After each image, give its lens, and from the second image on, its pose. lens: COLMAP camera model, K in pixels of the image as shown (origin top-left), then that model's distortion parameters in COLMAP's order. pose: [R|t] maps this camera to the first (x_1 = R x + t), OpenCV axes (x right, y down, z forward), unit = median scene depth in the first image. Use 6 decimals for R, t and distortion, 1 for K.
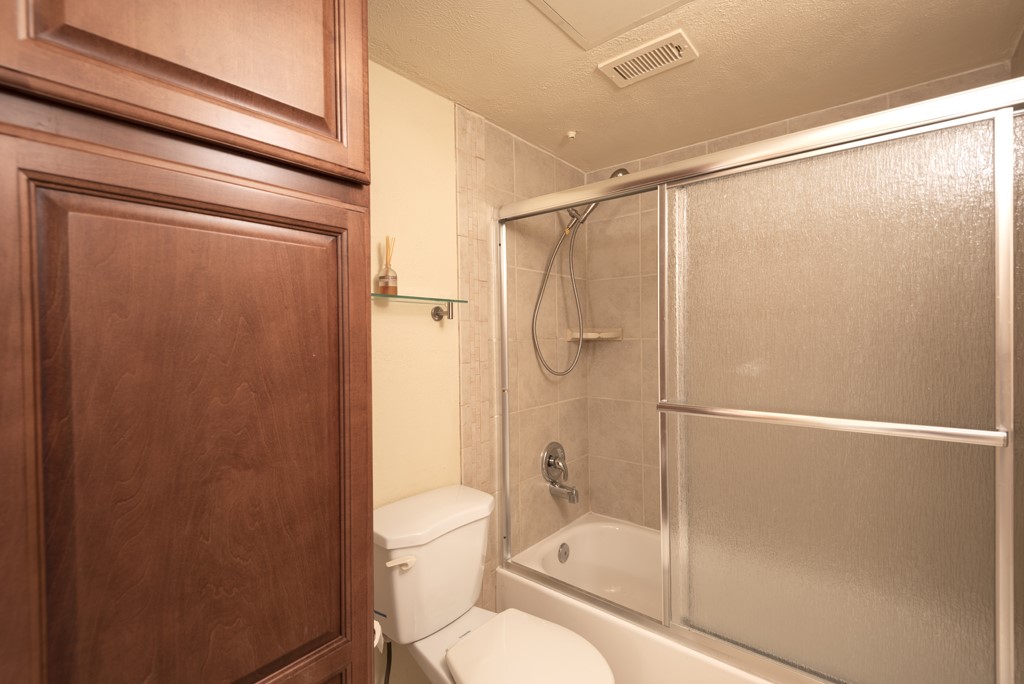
lens RADIAL K [[461.3, 0, 511.8], [0, 461.3, 338.2], [0, 0, 1]] dist [0.027443, -0.014347]
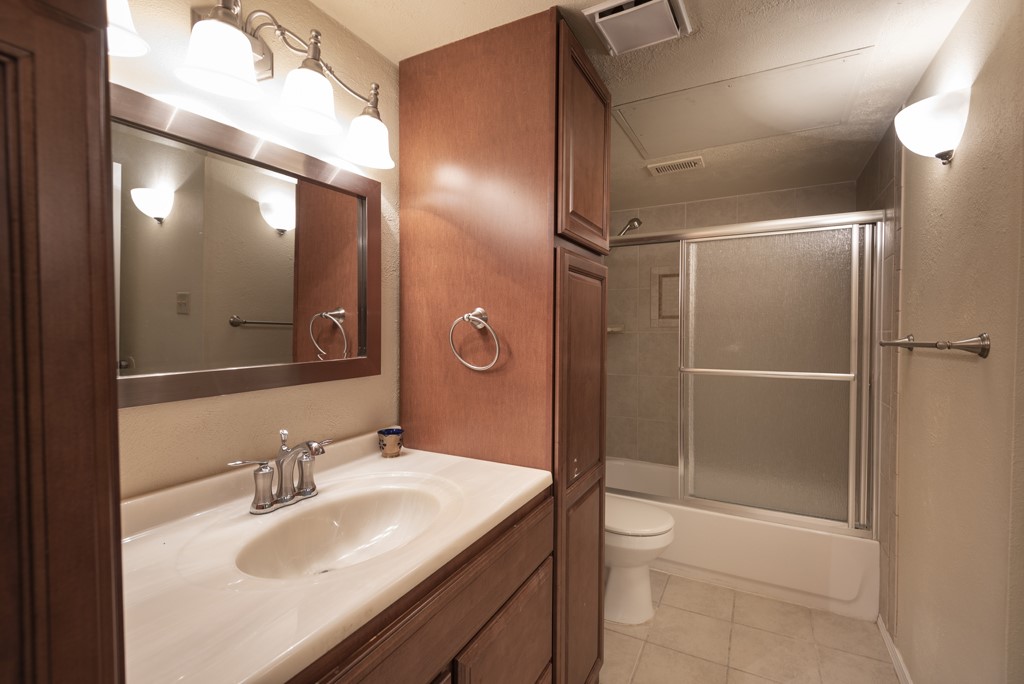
lens RADIAL K [[461.3, 0, 511.1], [0, 461.3, 340.7], [0, 0, 1]] dist [0.027443, -0.014347]
pose [[0.979532, 0.002079, 0.201278, -0.651628], [-0.004684, 0.999911, 0.012467, 0.019096], [-0.201234, -0.013155, 0.979455, -0.554705]]
